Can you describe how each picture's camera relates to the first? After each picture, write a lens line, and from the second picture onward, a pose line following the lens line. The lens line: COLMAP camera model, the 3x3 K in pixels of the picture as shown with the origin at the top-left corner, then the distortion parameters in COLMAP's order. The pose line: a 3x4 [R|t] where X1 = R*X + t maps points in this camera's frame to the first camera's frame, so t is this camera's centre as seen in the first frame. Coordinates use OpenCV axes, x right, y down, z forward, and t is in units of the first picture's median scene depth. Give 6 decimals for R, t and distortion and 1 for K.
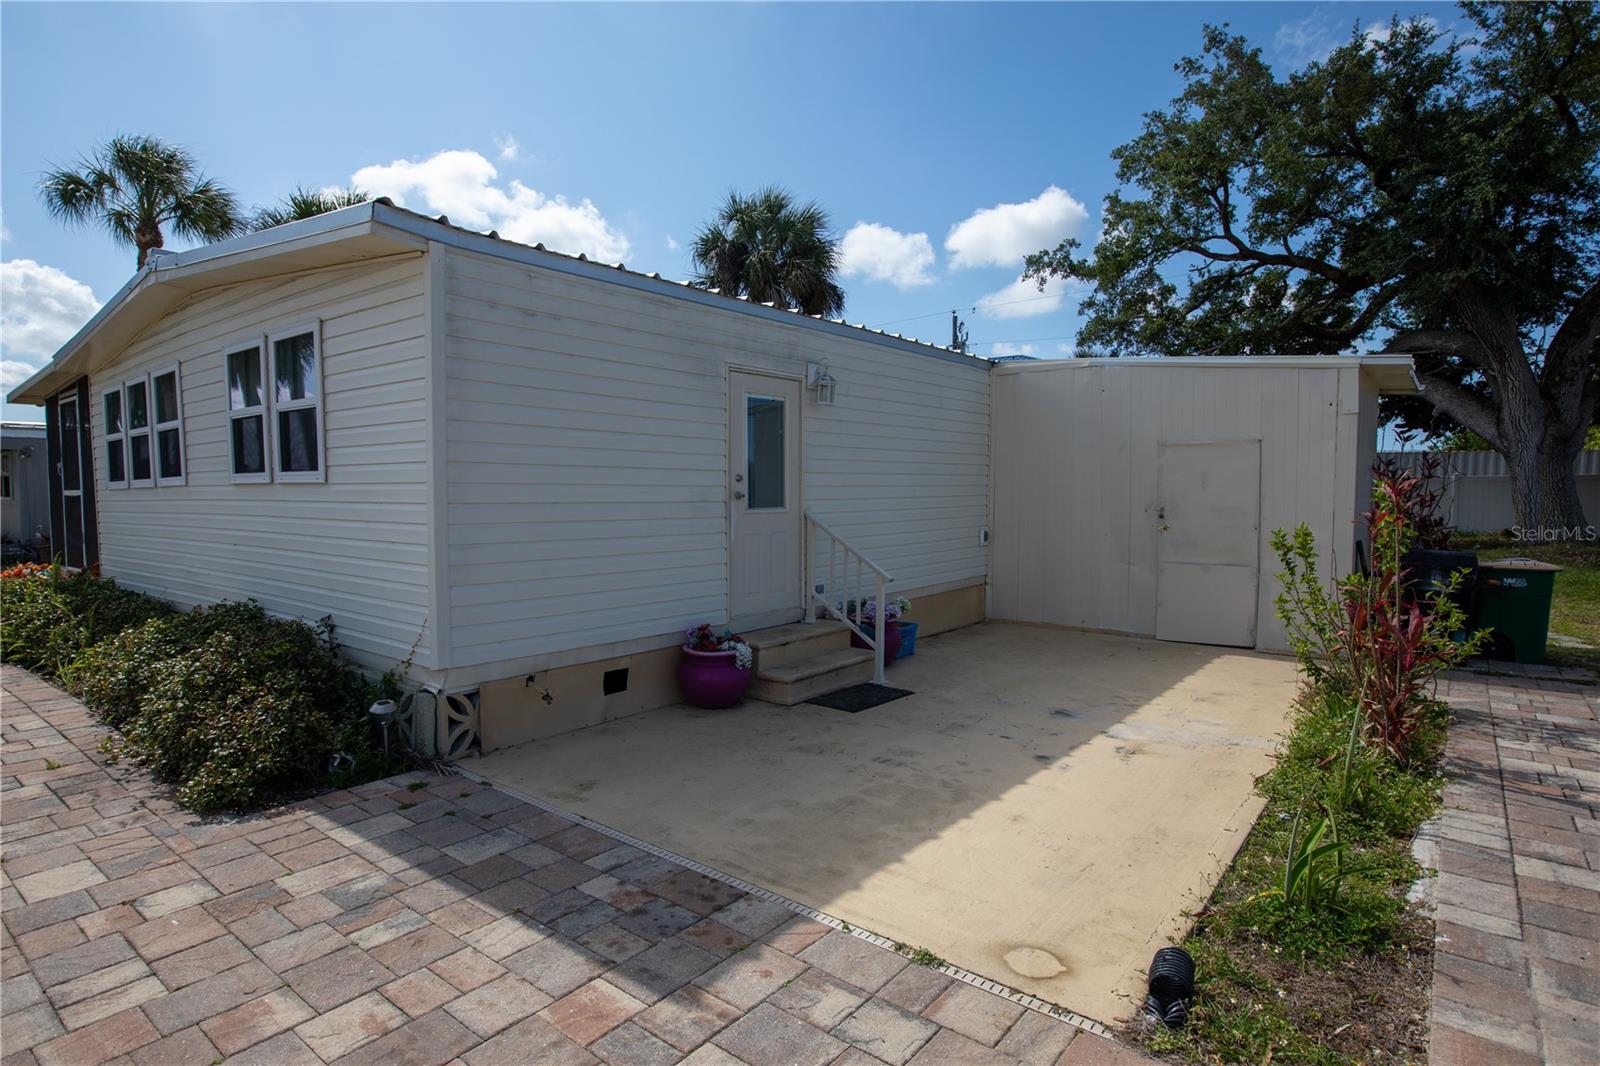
lens RADIAL K [[861.5, 0, 799.9], [0, 861.5, 536.1], [0, 0, 1]] dist [-0.041836, 0.028478]
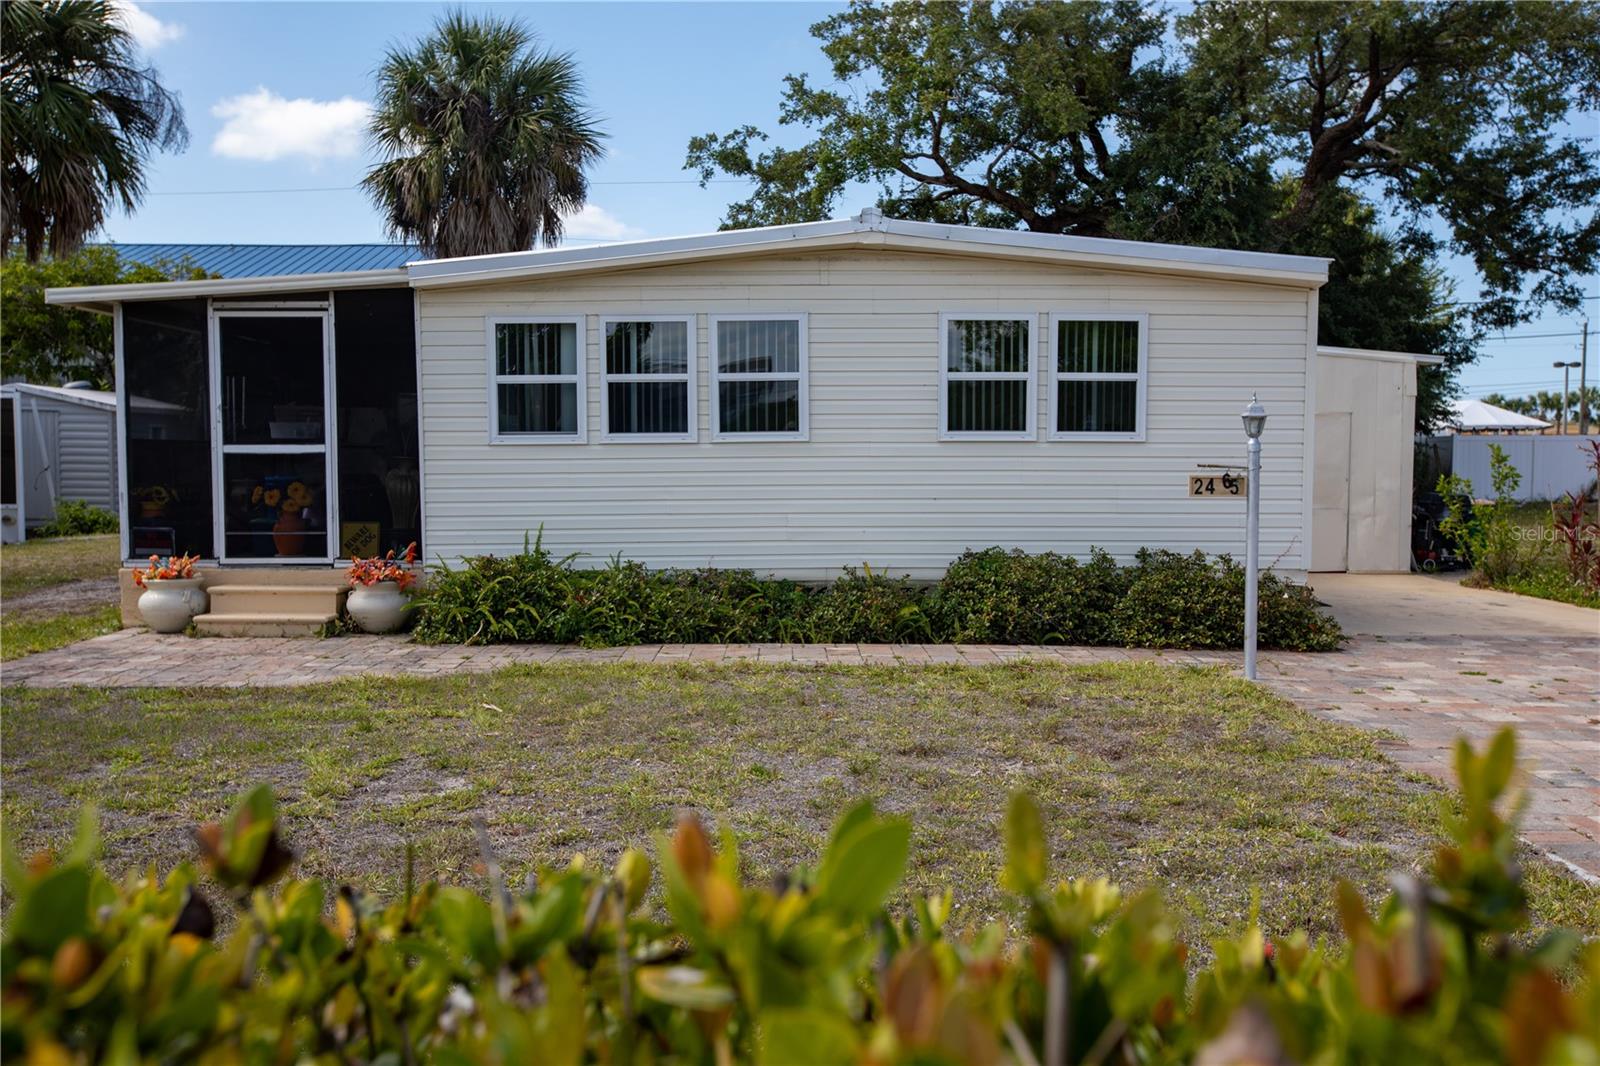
lens RADIAL K [[1542.3, 0, 796.4], [0, 1542.3, 536.6], [0, 0, 1]] dist [-0.000246, 0.156022]
pose [[0.774260, -0.032162, 0.632050, -1.662904], [0.032180, 0.999417, 0.011436, 0.024172], [-0.632049, 0.011485, 0.774844, -0.311231]]
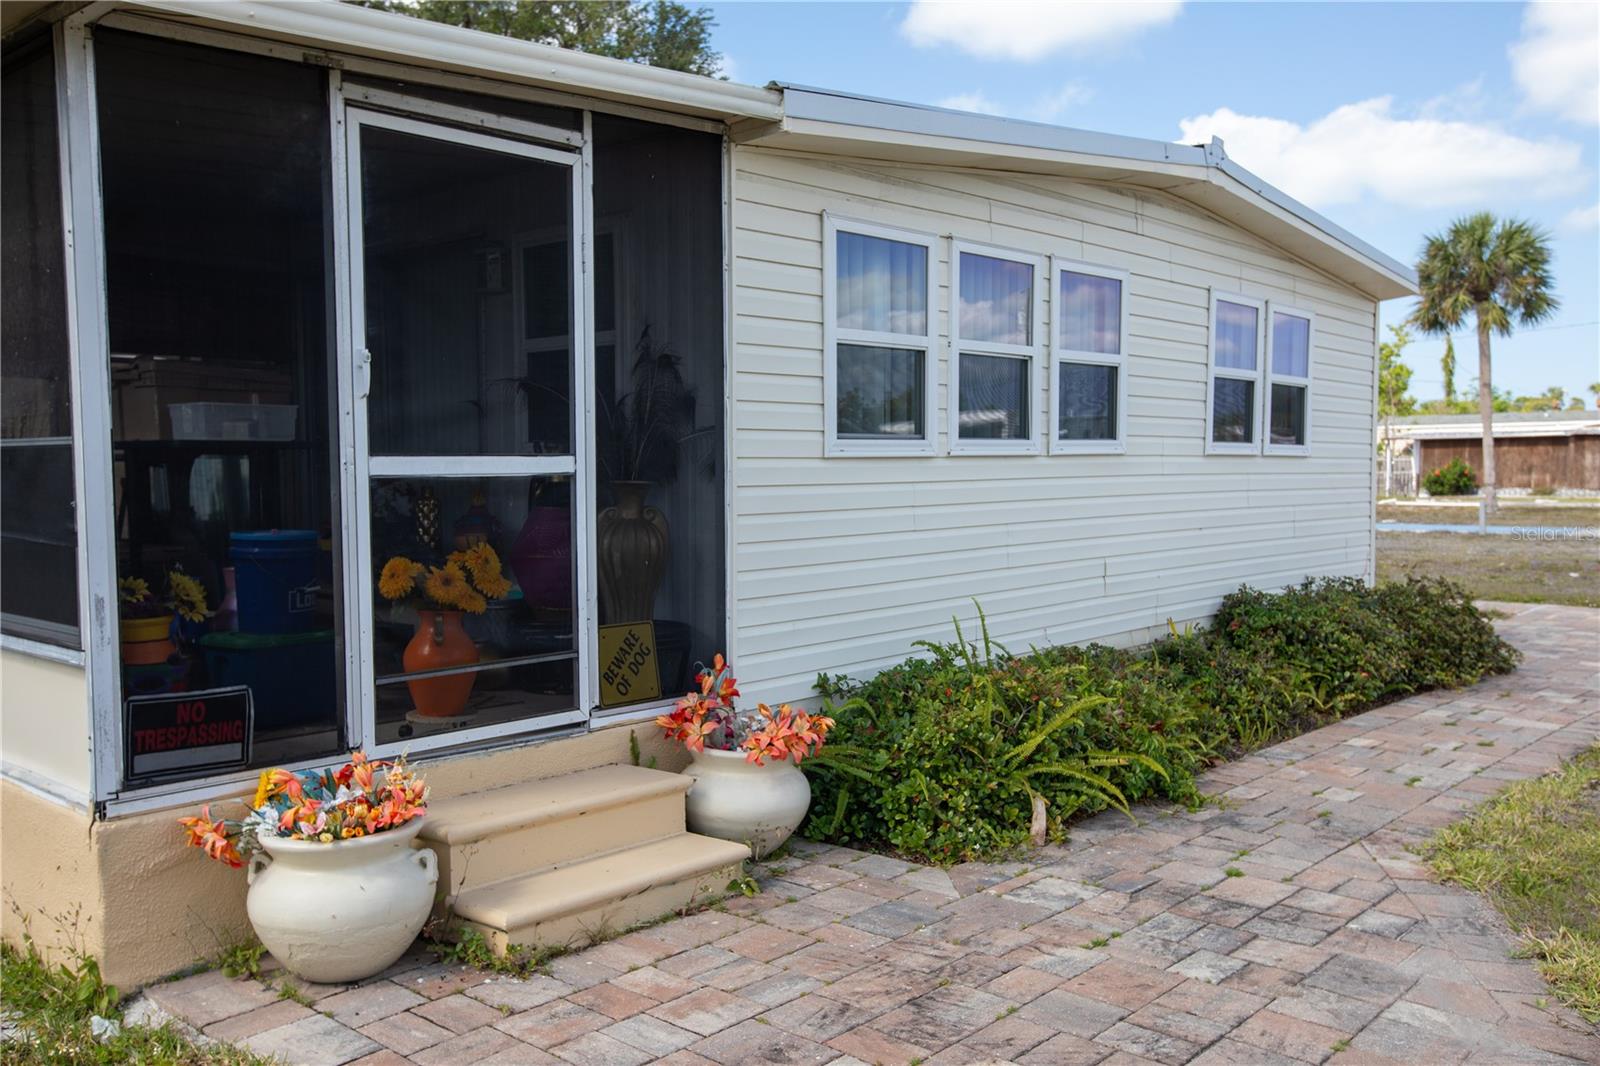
lens RADIAL K [[1368.1, 0, 806.0], [0, 1368.1, 537.4], [0, 0, 1]] dist [-0.046695, 0.170182]
pose [[0.048908, -0.052156, 0.997441, -1.647905], [0.053846, 0.997321, 0.049509, -0.055240], [-0.997351, 0.051287, 0.051586, 1.078082]]
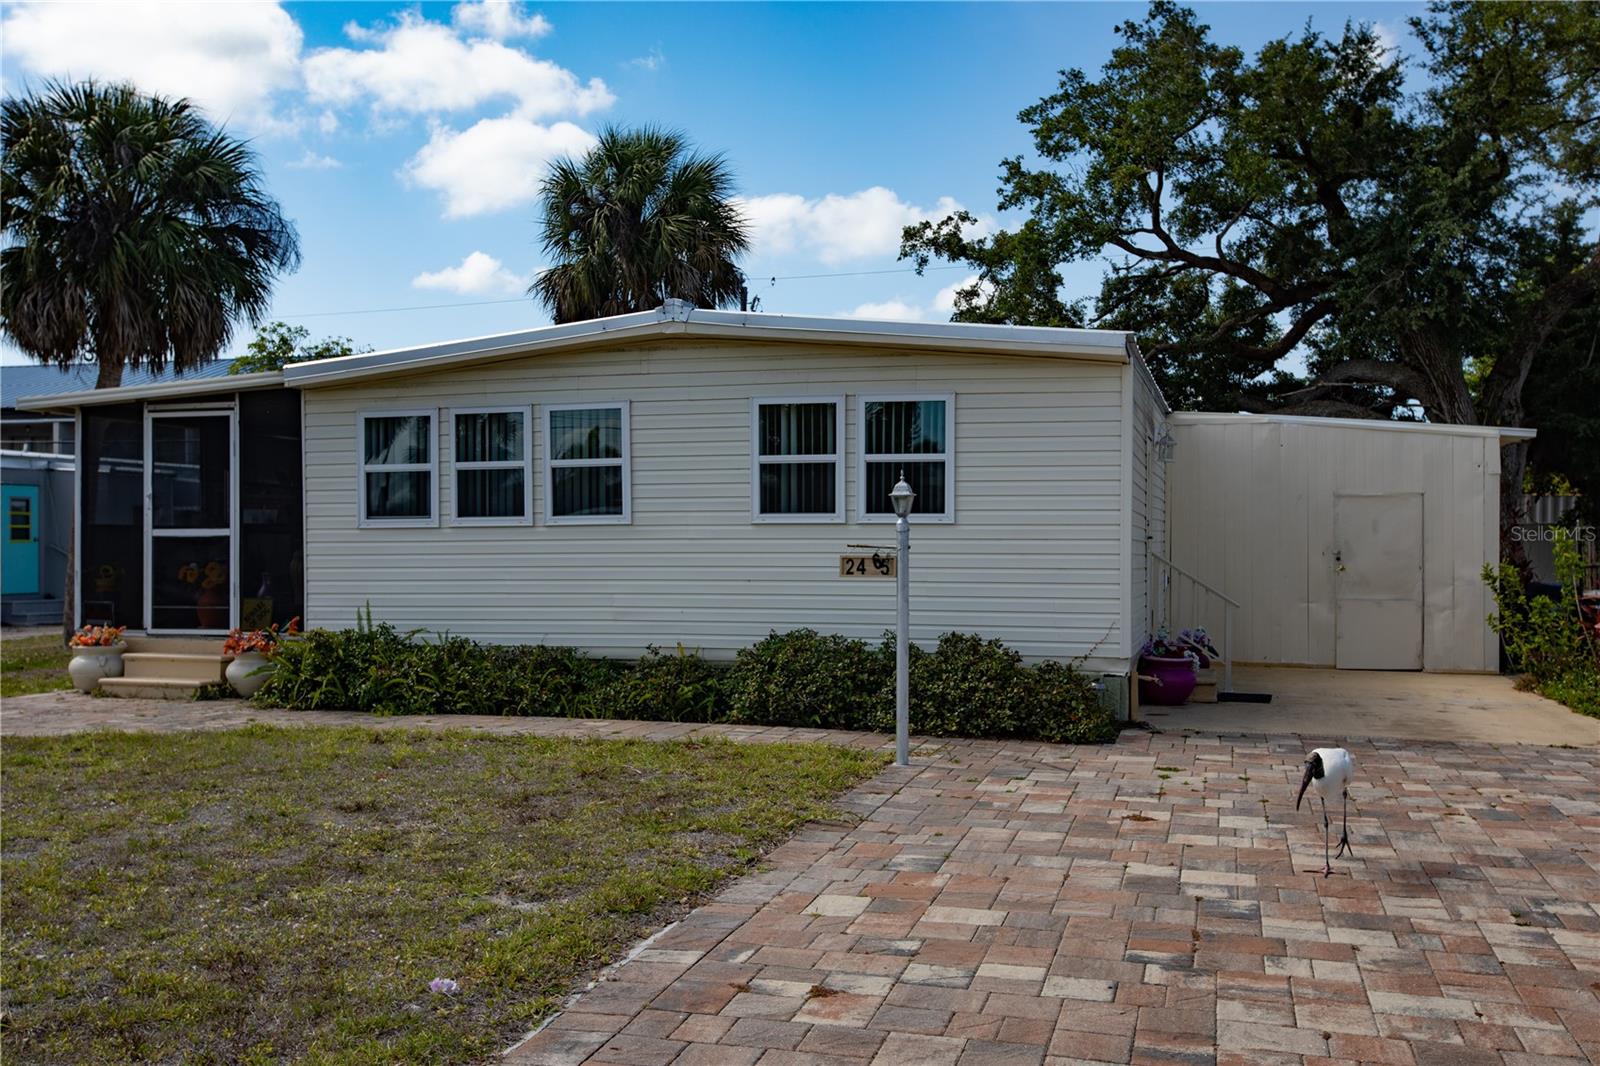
lens RADIAL K [[1590.4, 0, 791.3], [0, 1590.4, 535.4], [0, 0, 1]] dist [-0.002833, 0.160092]
pose [[0.921169, 0.004485, 0.389137, -1.154059], [0.018479, 0.998302, -0.055250, 0.053201], [-0.388724, 0.058086, 0.919522, -0.711714]]
